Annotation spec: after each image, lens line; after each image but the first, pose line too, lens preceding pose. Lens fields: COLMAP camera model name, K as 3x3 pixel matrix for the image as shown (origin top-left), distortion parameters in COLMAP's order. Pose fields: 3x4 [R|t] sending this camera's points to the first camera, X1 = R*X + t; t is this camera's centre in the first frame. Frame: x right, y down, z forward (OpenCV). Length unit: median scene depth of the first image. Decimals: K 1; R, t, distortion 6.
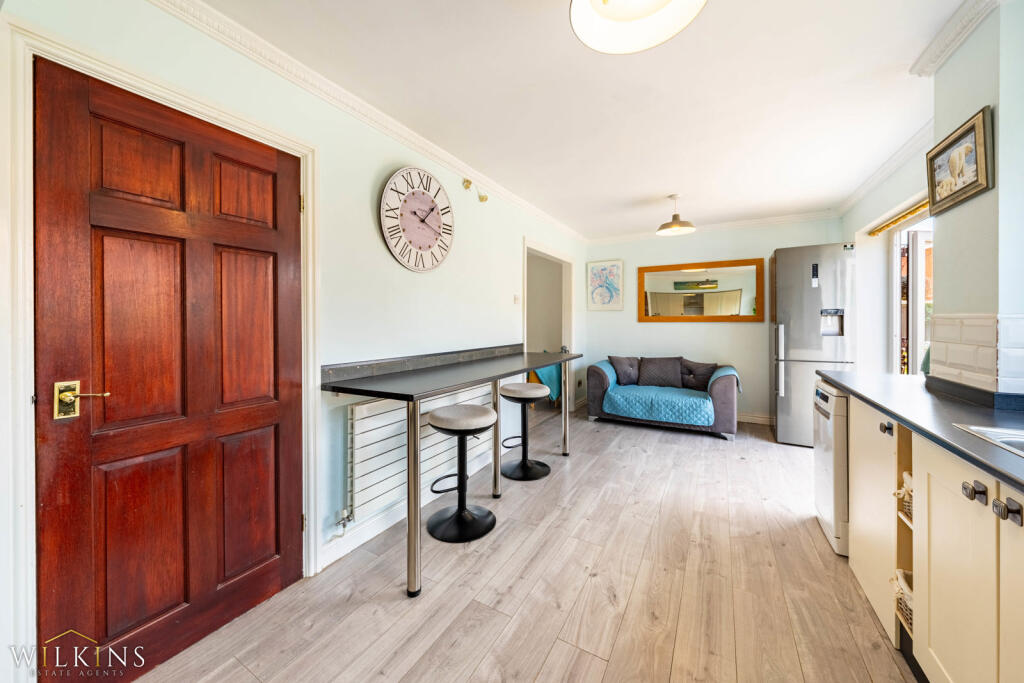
lens RADIAL K [[362.8, 0, 502.5], [0, 362.8, 325.1], [0, 0, 1]] dist [0.000005, -0.000005]
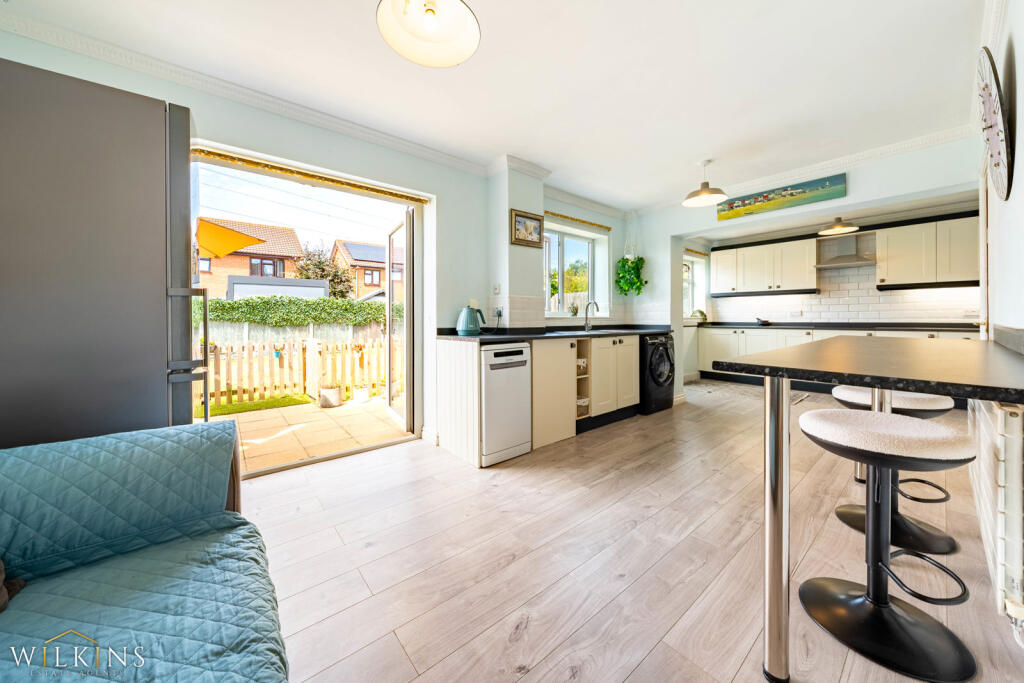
lens RADIAL K [[358.4, 0, 505.2], [0, 358.4, 317.5], [0, 0, 1]] dist [-0.000716, -0.000084]
pose [[-0.940707, 0.008903, 0.339103, 0.431704], [0.011320, 0.999923, 0.005152, 0.055940], [-0.339031, 0.008685, -0.940735, 2.055849]]
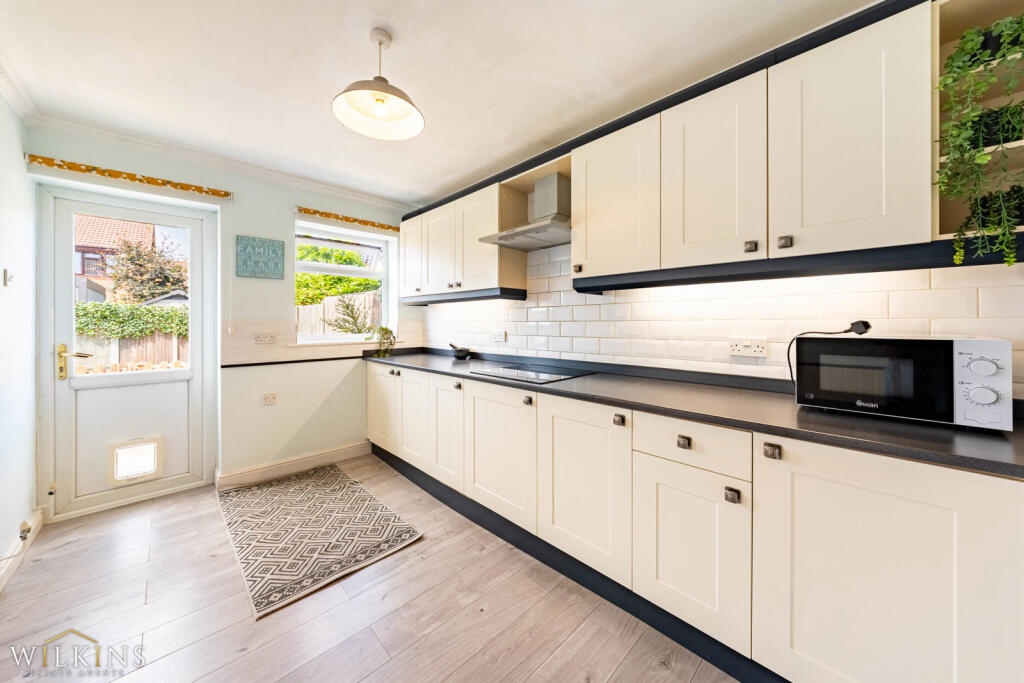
lens RADIAL K [[358.4, 0, 509.4], [0, 358.4, 322.6], [0, 0, 1]] dist [-0.000187, -0.000045]
pose [[-0.964809, 0.006470, 0.262874, -1.013316], [0.008156, 0.999953, 0.005320, 0.004355], [-0.262827, 0.007277, -0.964816, 0.222212]]
